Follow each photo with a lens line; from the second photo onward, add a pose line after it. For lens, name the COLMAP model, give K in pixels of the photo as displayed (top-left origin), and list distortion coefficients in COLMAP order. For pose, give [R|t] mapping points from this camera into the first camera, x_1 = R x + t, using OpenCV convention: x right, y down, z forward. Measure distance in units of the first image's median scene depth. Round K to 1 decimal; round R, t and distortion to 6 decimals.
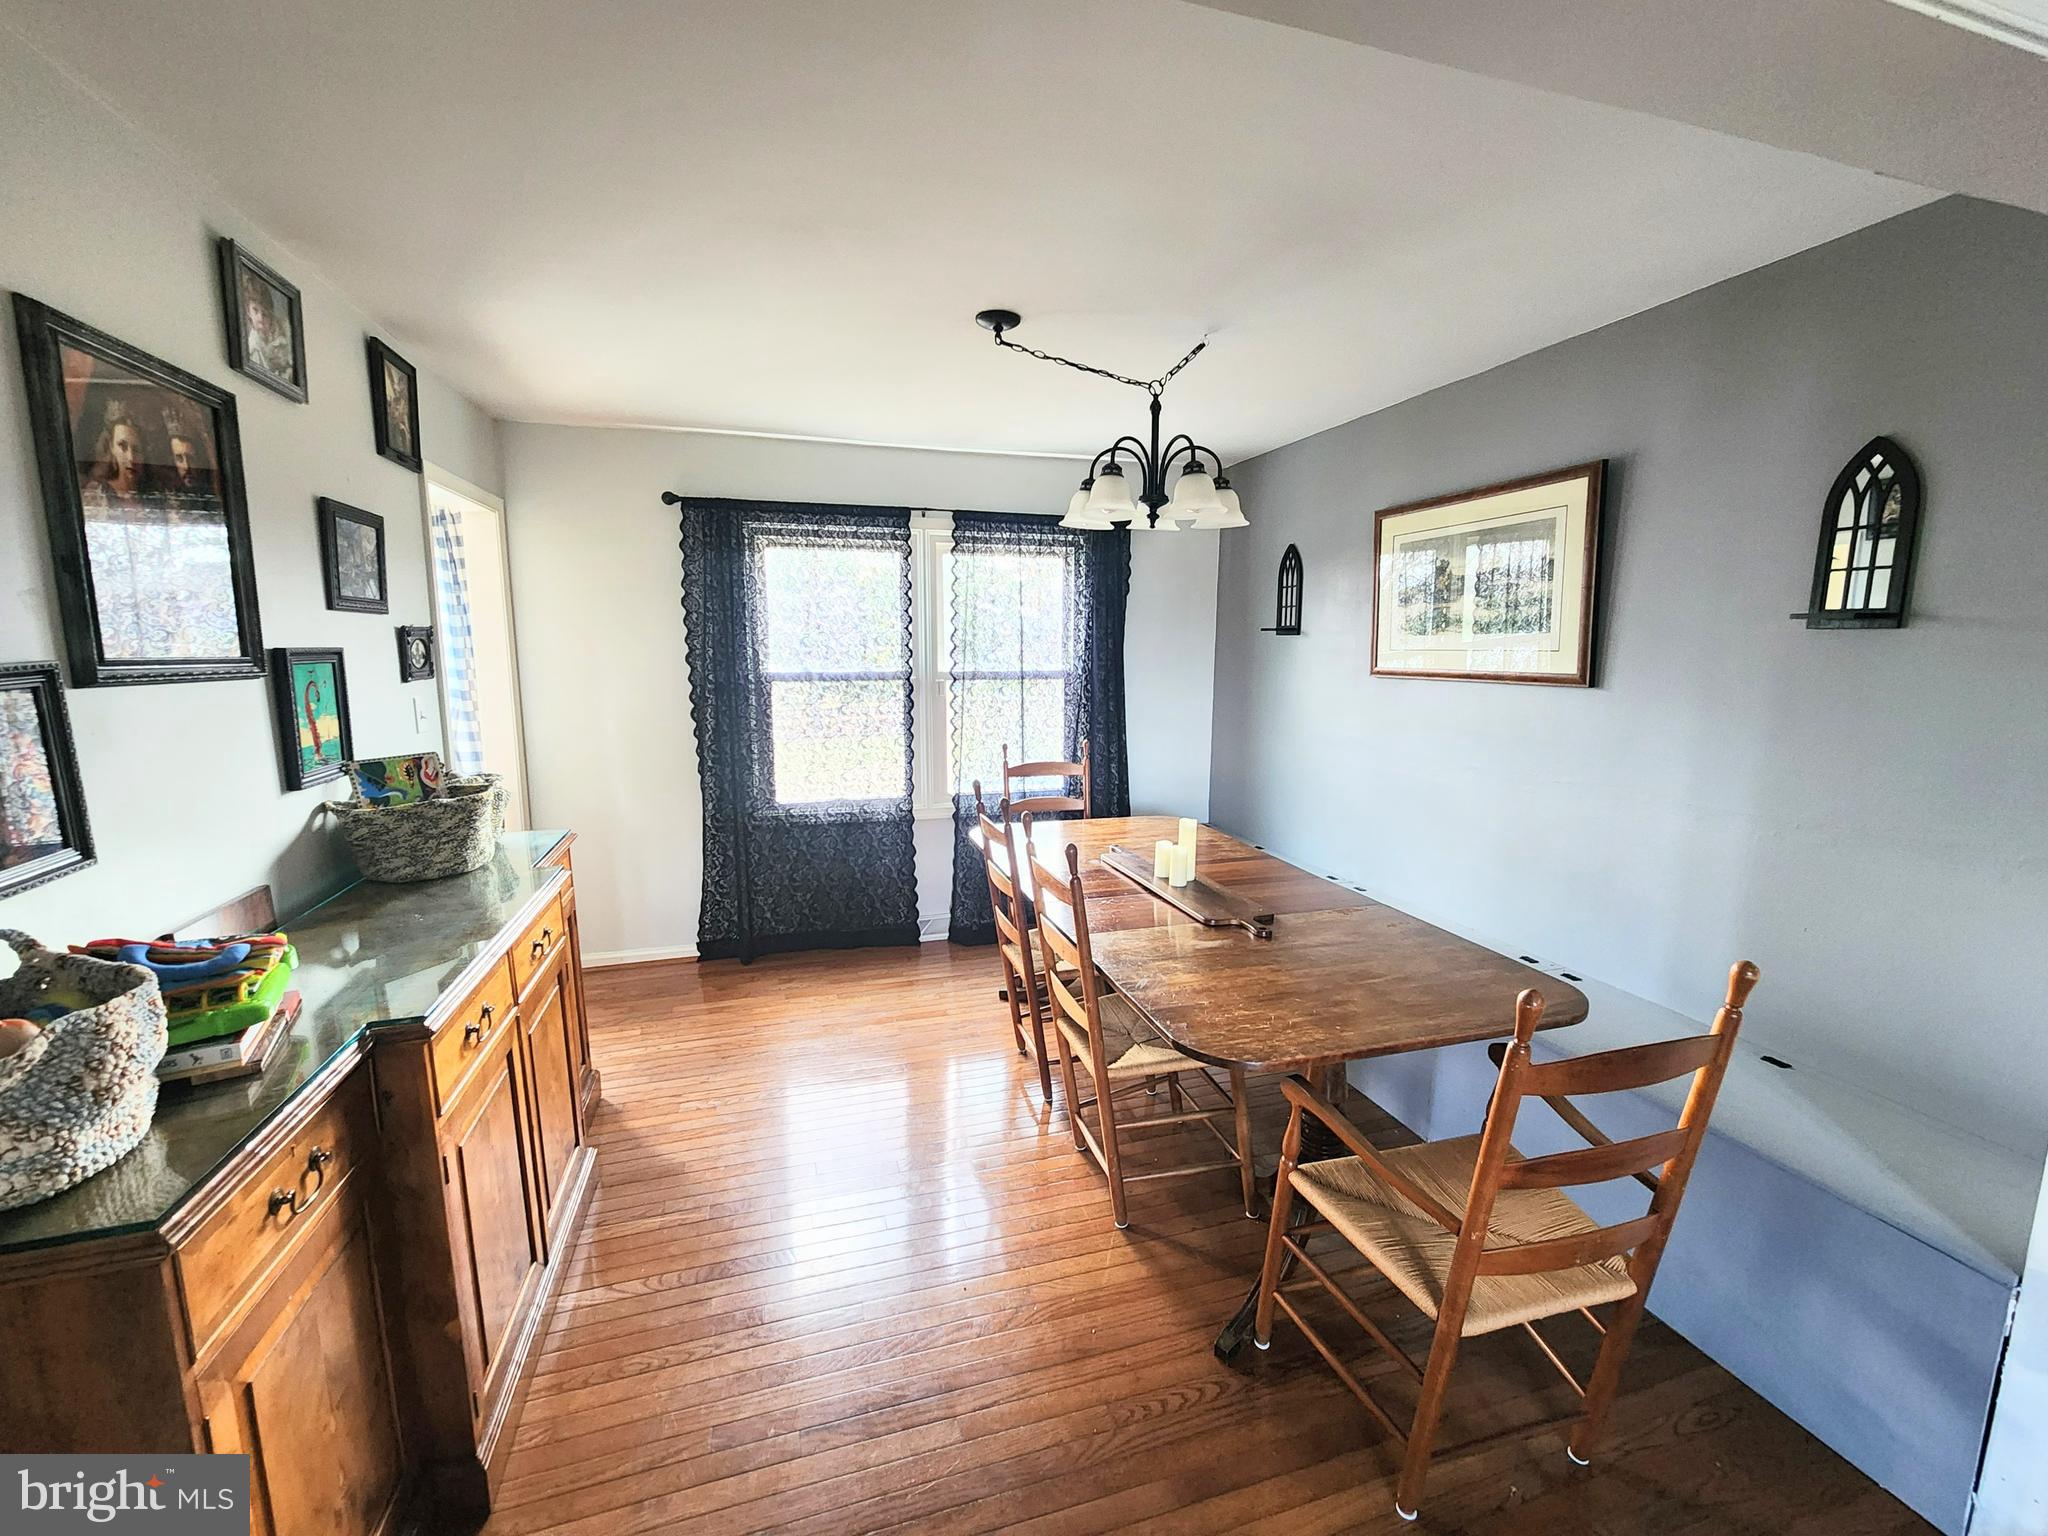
lens RADIAL K [[826.0, 0, 1023.8], [0, 826.0, 769.6], [0, 0, 1]] dist [0.013133, 0.000418]
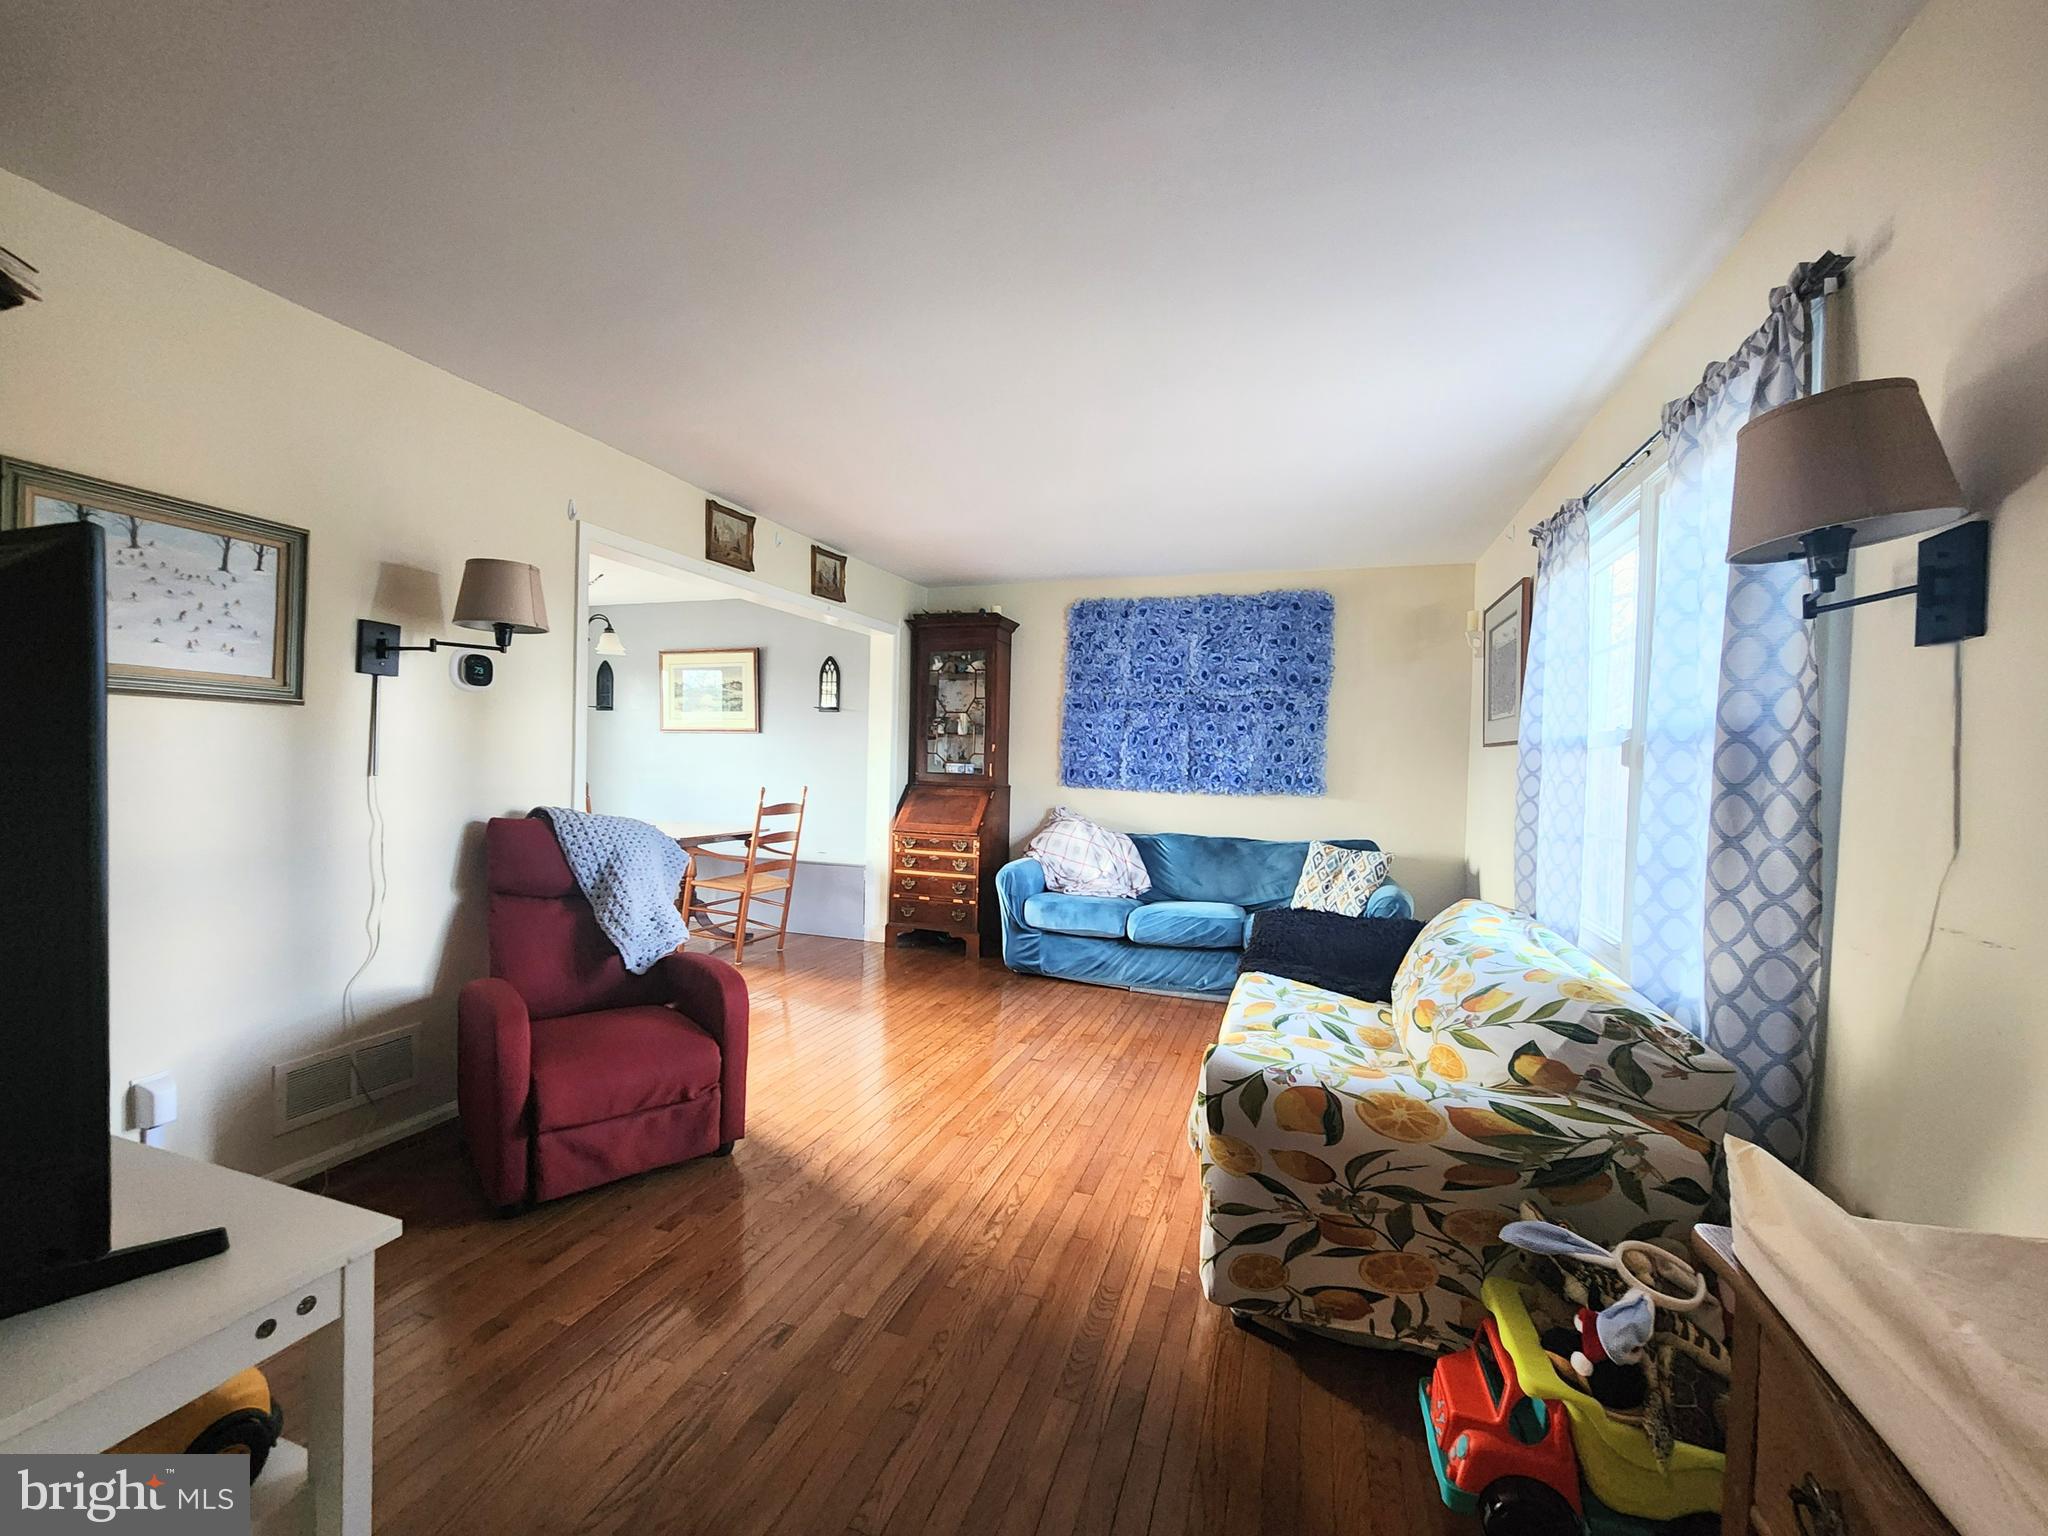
lens RADIAL K [[826.0, 0, 1023.6], [0, 826.0, 766.8], [0, 0, 1]] dist [0.013133, 0.000418]
pose [[0.586395, 0.002545, 0.810022, -0.915158], [0.097524, 0.992499, -0.073719, 0.273667], [-0.804133, 0.122225, 0.581748, -1.135671]]
